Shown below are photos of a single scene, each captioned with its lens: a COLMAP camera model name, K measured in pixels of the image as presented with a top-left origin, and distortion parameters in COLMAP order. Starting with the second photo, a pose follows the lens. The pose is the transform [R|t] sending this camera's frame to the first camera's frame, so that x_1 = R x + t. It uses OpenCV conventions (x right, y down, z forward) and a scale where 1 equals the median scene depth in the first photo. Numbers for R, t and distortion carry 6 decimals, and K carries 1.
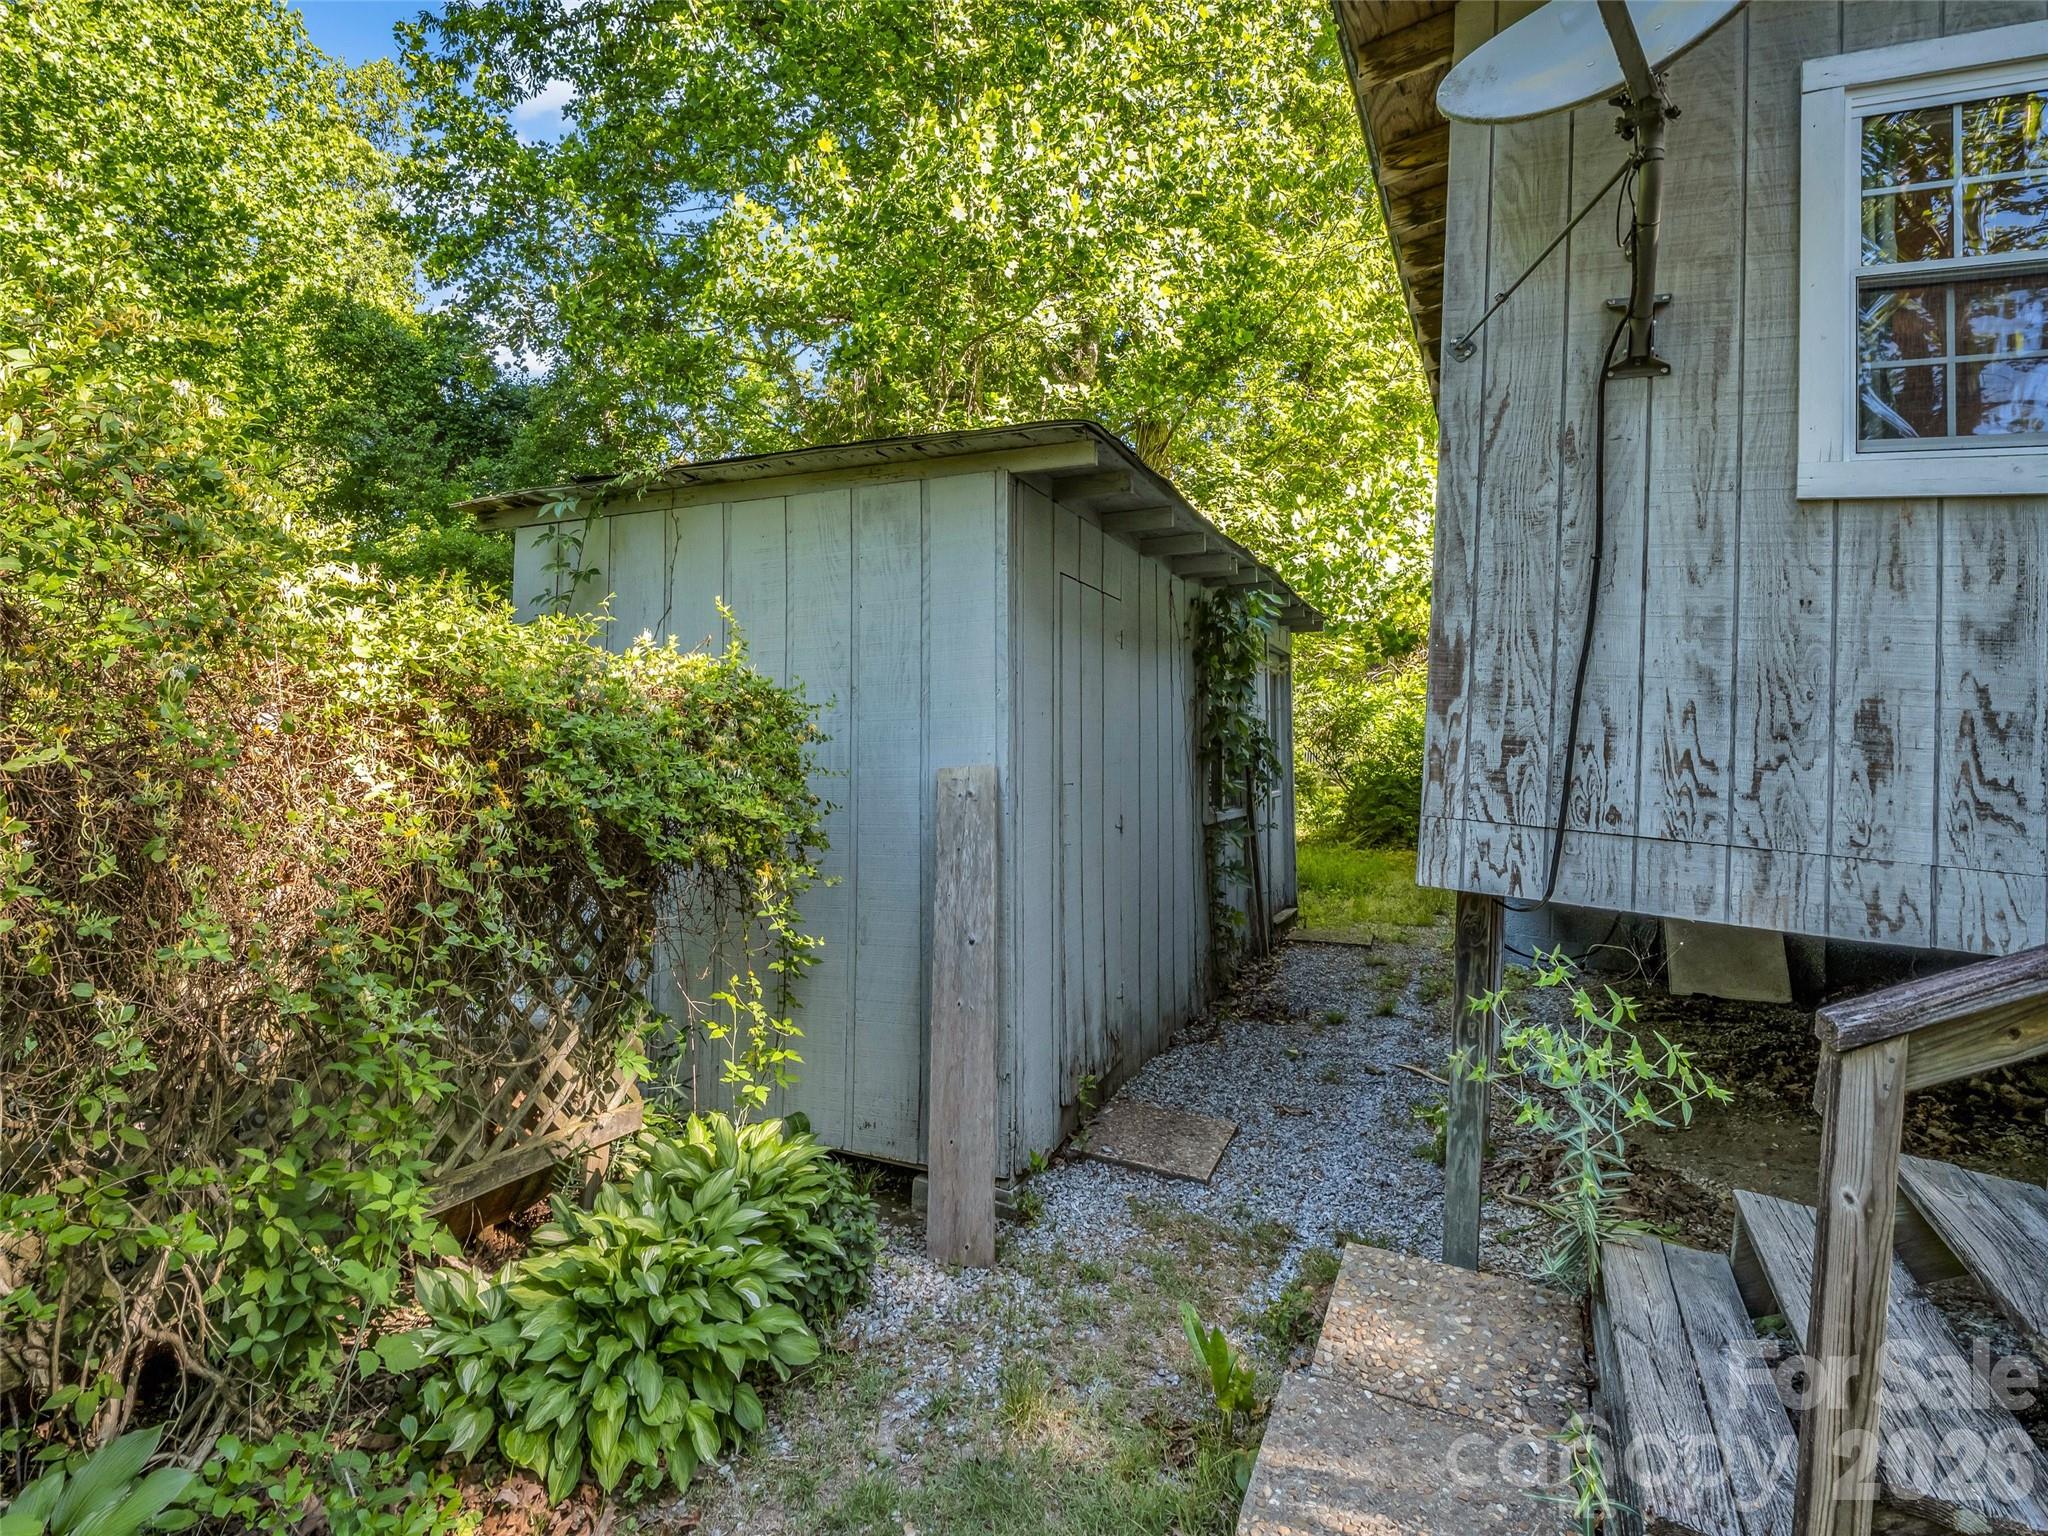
lens RADIAL K [[1020.0, 0, 1055.6], [0, 1020.0, 649.0], [0, 0, 1]] dist [-0.004991, -0.006270]
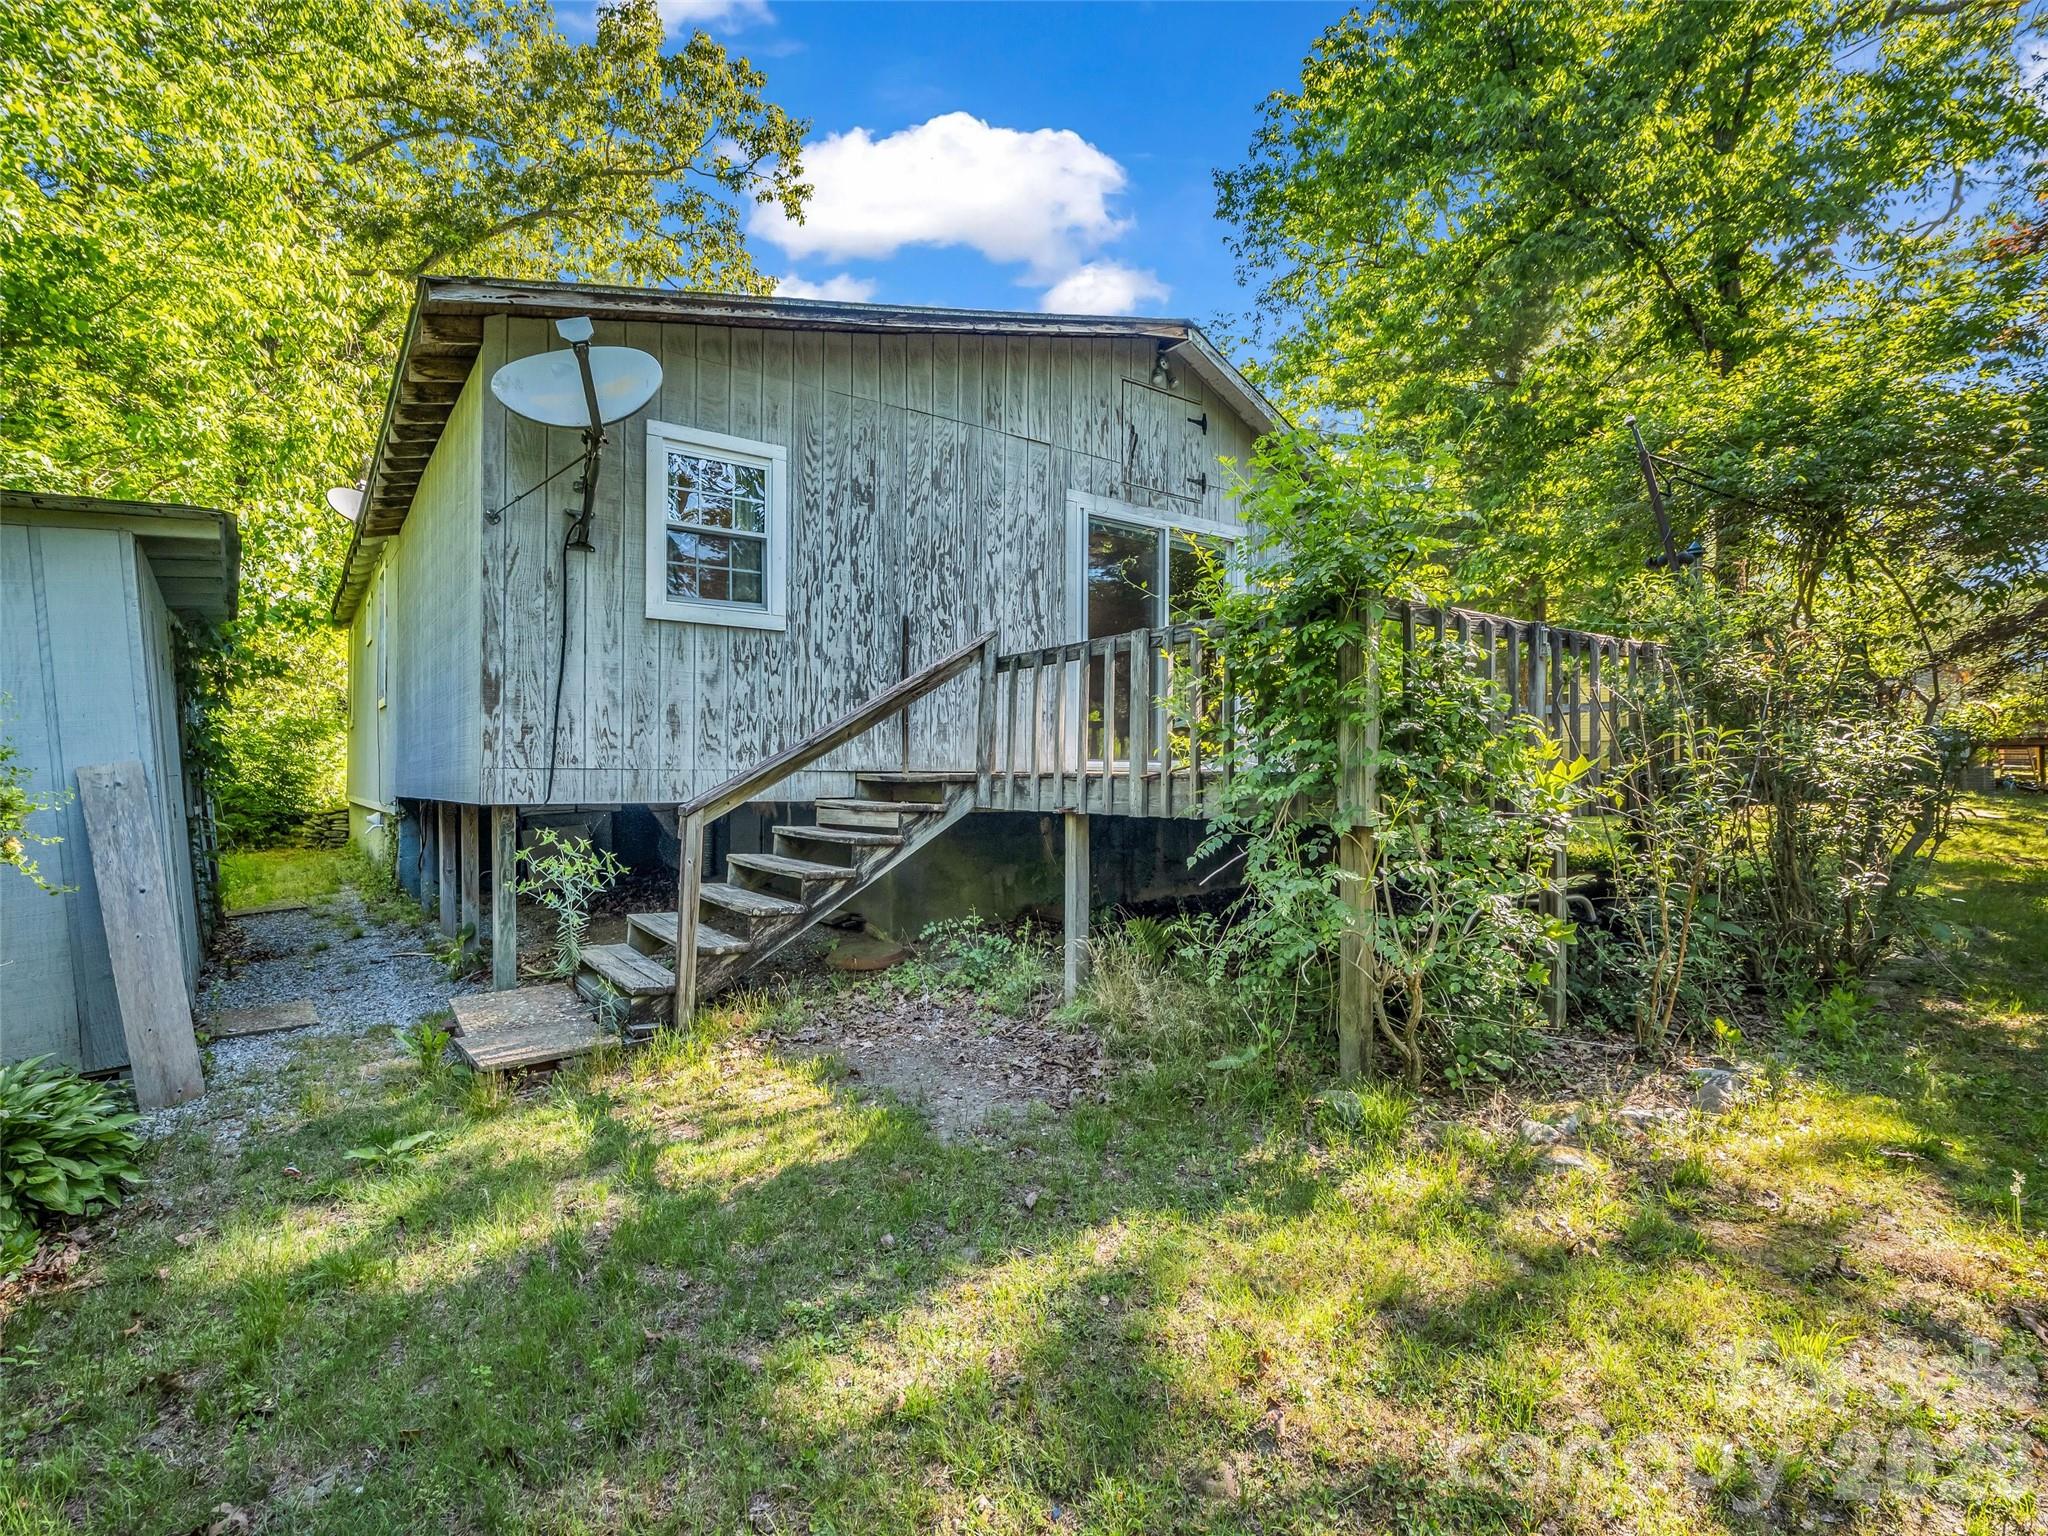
lens RADIAL K [[1044.8, 0, 1026.2], [0, 1044.8, 772.1], [0, 0, 1]] dist [-0.015355, 0.001023]
pose [[0.454351, -0.063928, 0.888526, -0.943453], [-0.028136, 0.995894, 0.086040, -0.024869], [-0.890378, -0.064092, 0.450687, -0.809757]]
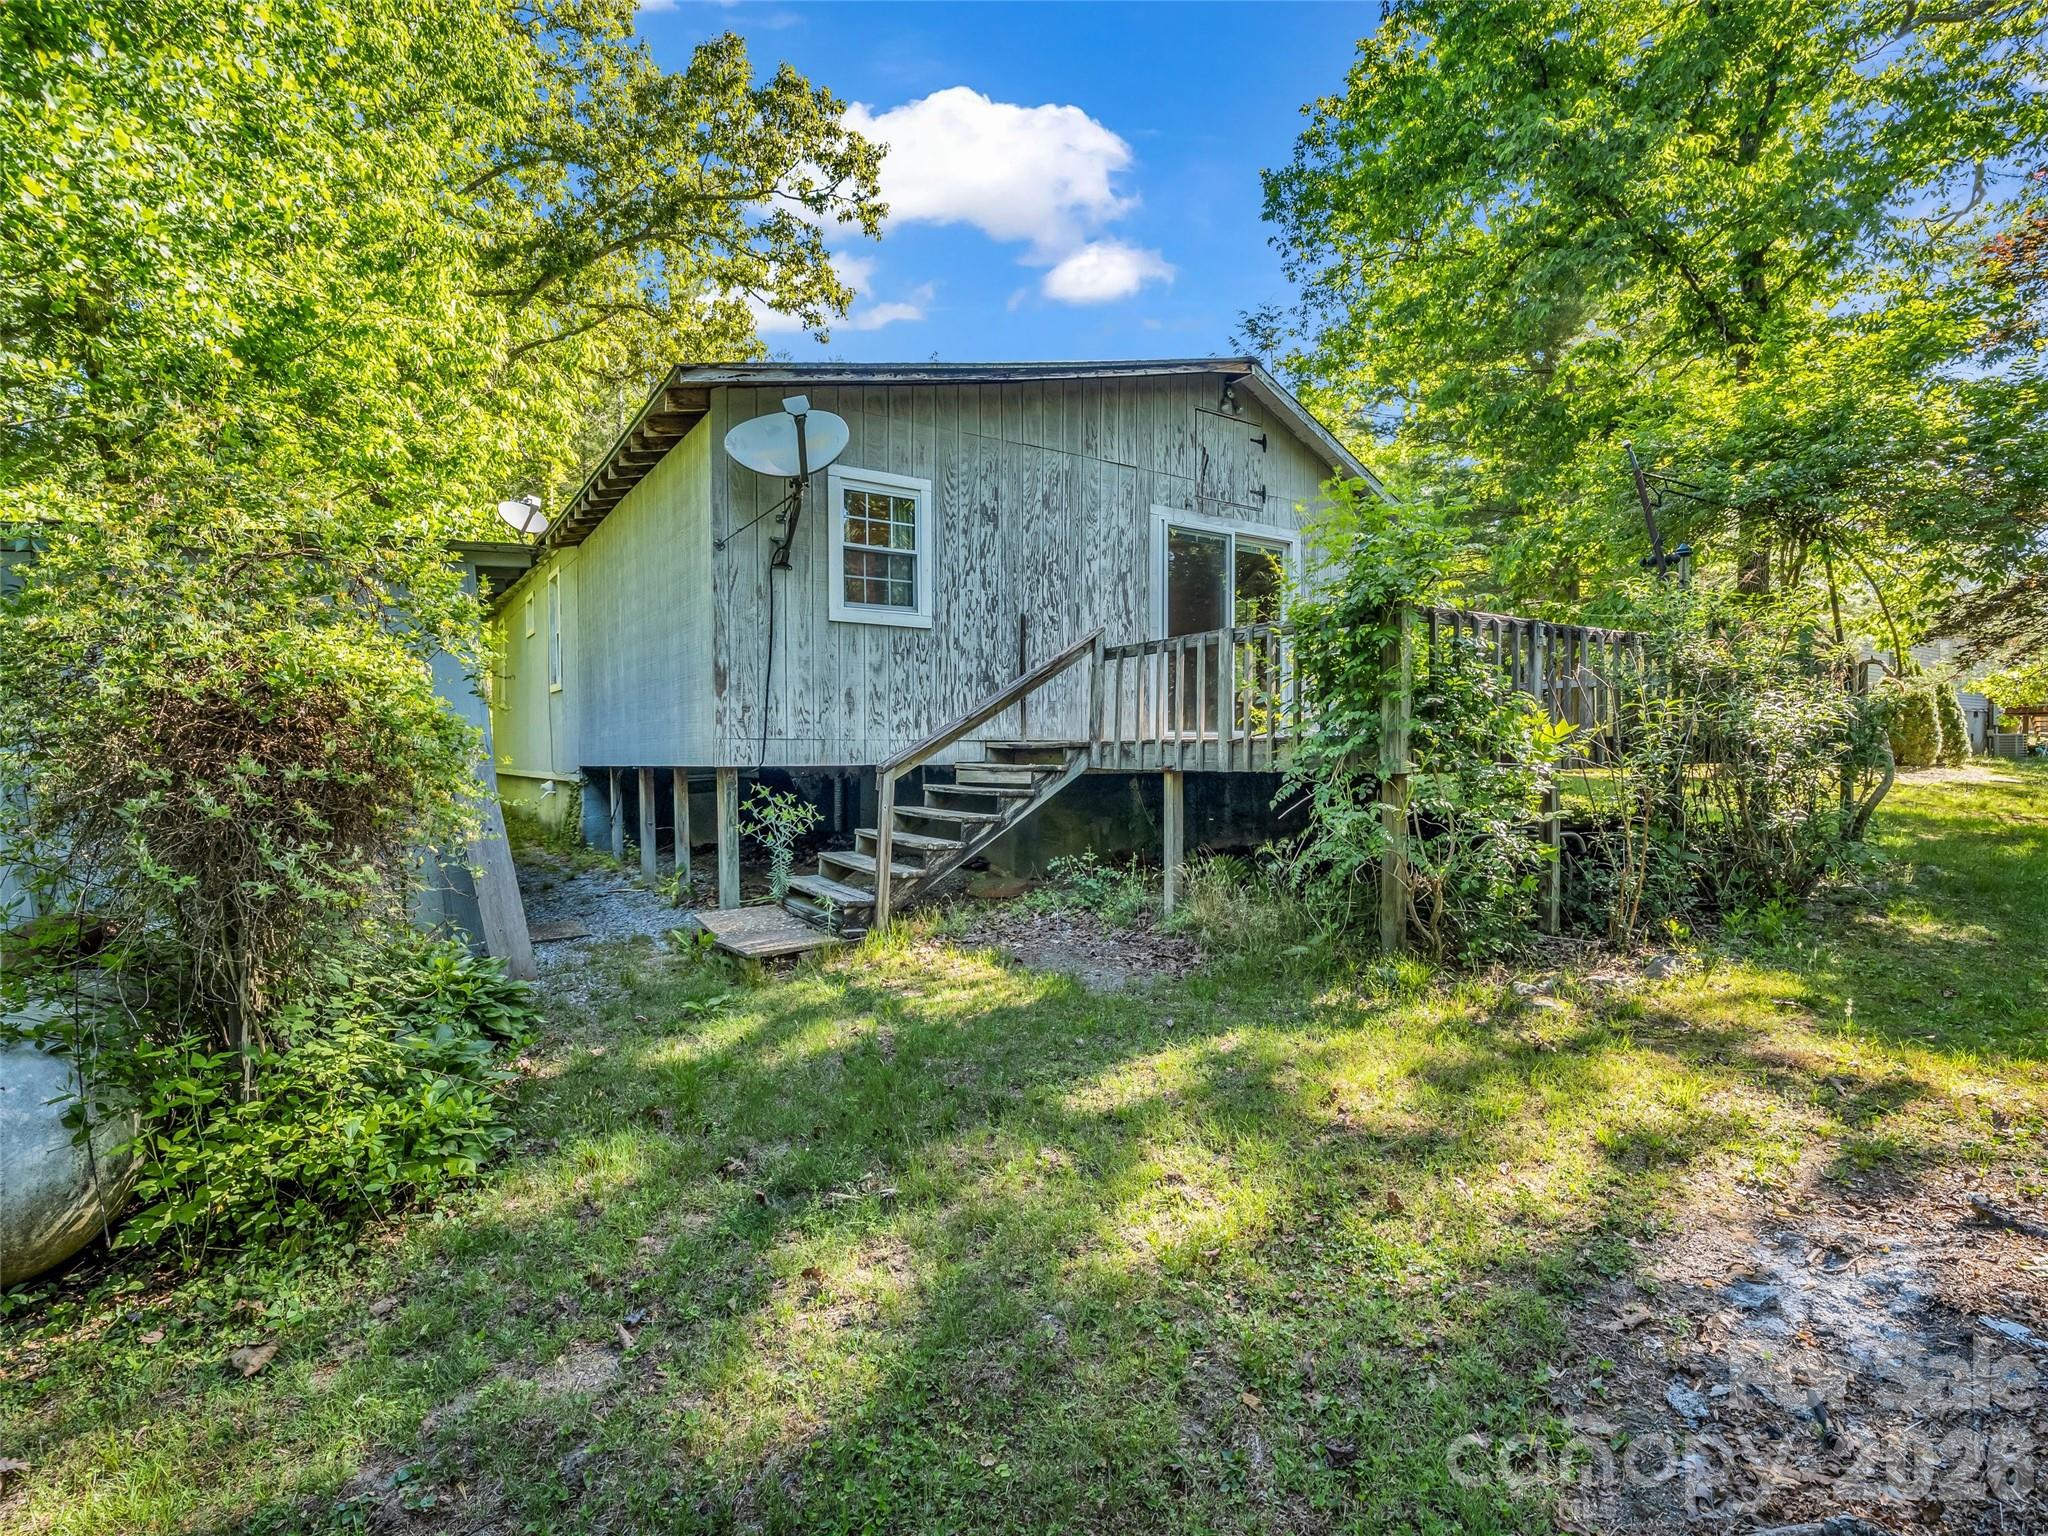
lens RADIAL K [[1020.0, 0, 1026.4], [0, 1020.0, 769.8], [0, 0, 1]] dist [-0.004991, -0.006270]
pose [[0.491499, -0.085804, 0.866641, -1.487808], [-0.017668, 0.993947, 0.108429, -0.044736], [-0.870699, -0.068605, 0.487008, -0.906898]]
